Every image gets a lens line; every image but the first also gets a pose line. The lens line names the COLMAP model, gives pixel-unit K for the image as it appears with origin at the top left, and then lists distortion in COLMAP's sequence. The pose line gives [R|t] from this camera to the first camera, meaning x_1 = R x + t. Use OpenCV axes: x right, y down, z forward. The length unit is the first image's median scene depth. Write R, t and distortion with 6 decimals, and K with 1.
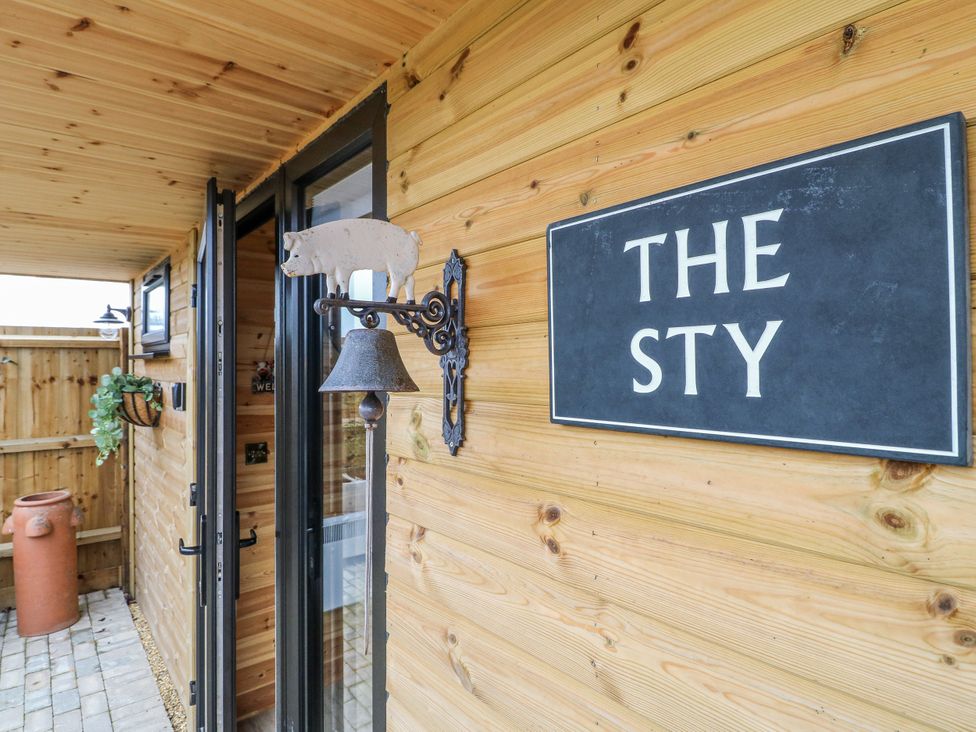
lens RADIAL K [[504.4, 0, 491.8], [0, 504.4, 363.1], [0, 0, 1]] dist [0.000248, -0.013468]
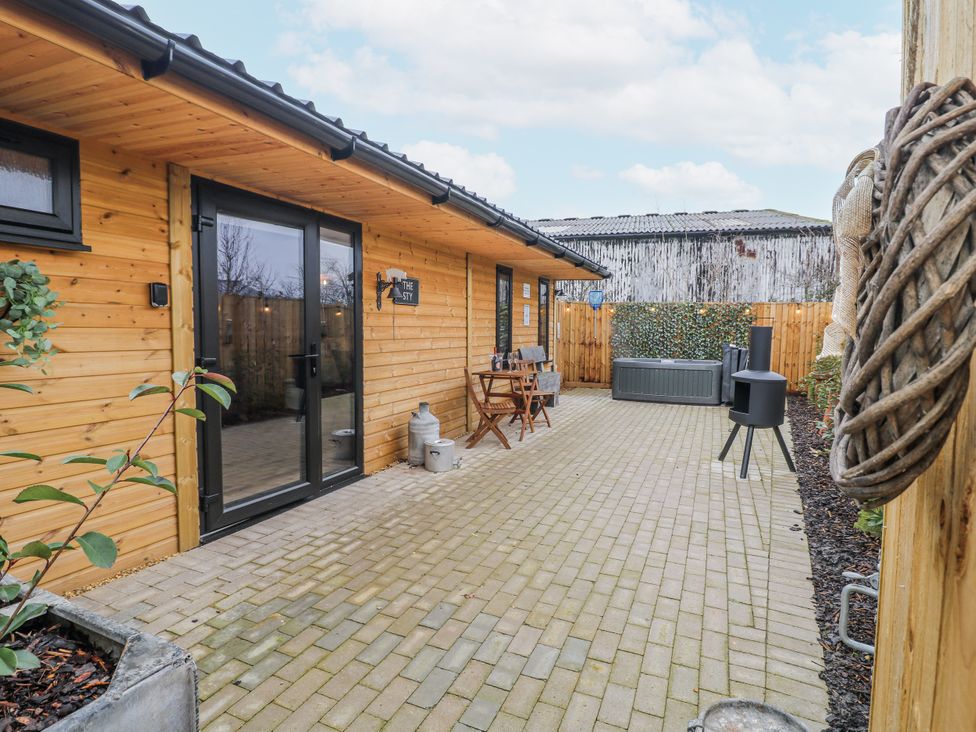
lens RADIAL K [[504.4, 0, 491.8], [0, 504.4, 363.1], [0, 0, 1]] dist [0.000248, -0.013468]
pose [[-0.400640, -0.068641, 0.913661, -3.365169], [-0.023178, 0.997630, 0.064786, 0.223974], [-0.915942, 0.004779, -0.401282, 1.268729]]
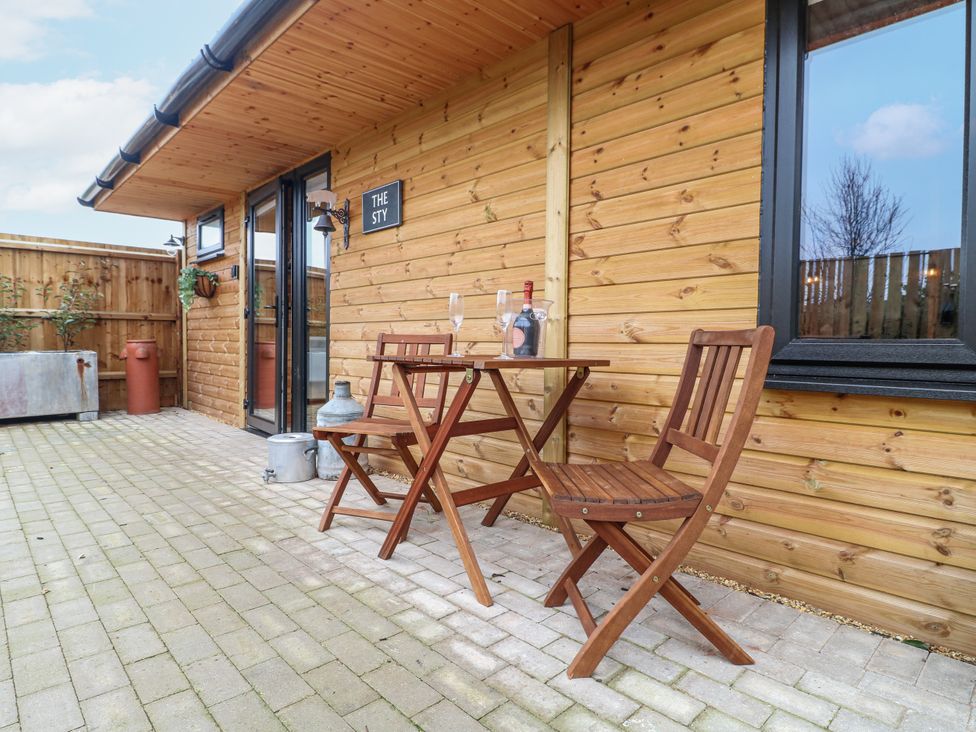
lens RADIAL K [[504.4, 0, 491.8], [0, 504.4, 363.1], [0, 0, 1]] dist [0.000248, -0.013468]
pose [[0.997748, 0.017255, 0.064820, 0.527719], [-0.020314, 0.998696, 0.046838, 0.547535], [-0.063928, -0.048049, 0.996797, -1.972390]]
